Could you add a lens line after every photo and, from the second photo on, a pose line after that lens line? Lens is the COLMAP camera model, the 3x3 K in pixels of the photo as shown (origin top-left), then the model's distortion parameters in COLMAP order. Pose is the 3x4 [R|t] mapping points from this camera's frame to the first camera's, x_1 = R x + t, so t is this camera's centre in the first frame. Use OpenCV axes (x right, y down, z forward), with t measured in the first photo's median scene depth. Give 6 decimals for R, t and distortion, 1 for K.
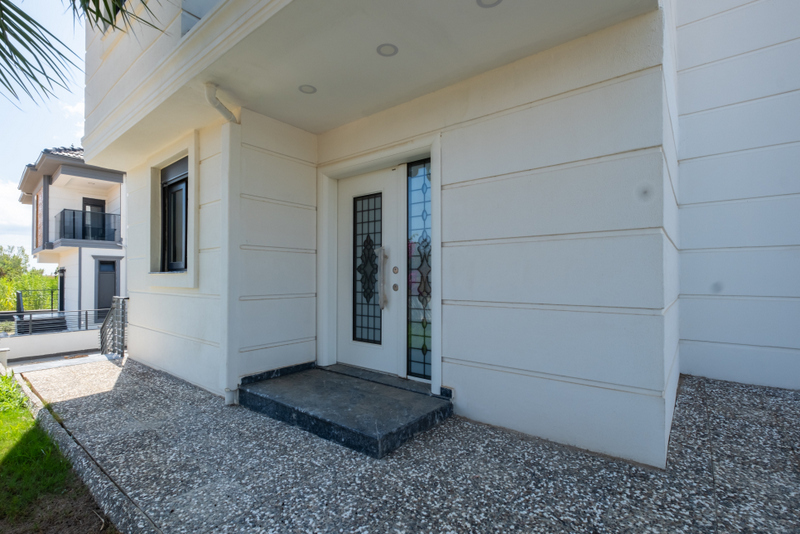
lens RADIAL K [[372.6, 0, 397.1], [0, 372.6, 272.2], [0, 0, 1]] dist [-0.005126, -0.000424]
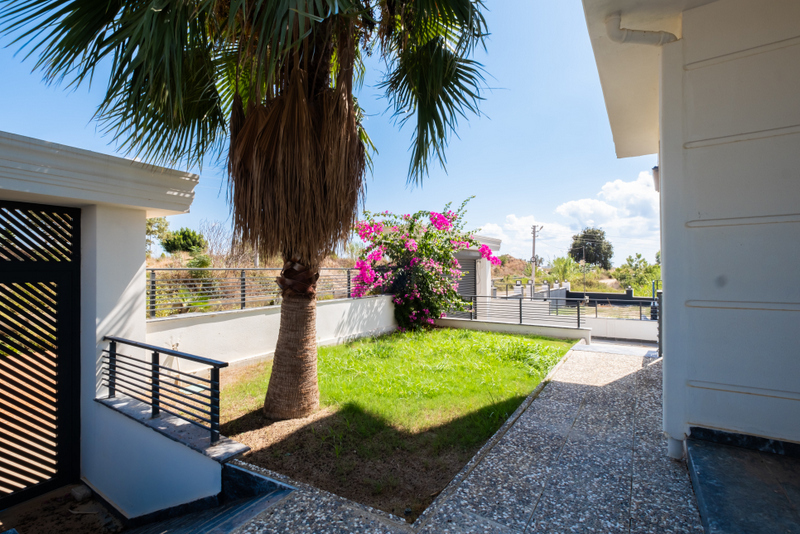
lens RADIAL K [[372.6, 0, 398.1], [0, 372.6, 266.5], [0, 0, 1]] dist [-0.005126, -0.000424]
pose [[0.095629, -0.010984, -0.995356, 0.189068], [0.018598, 0.999784, -0.009246, 0.001117], [0.995243, -0.017627, 0.095813, 0.453514]]
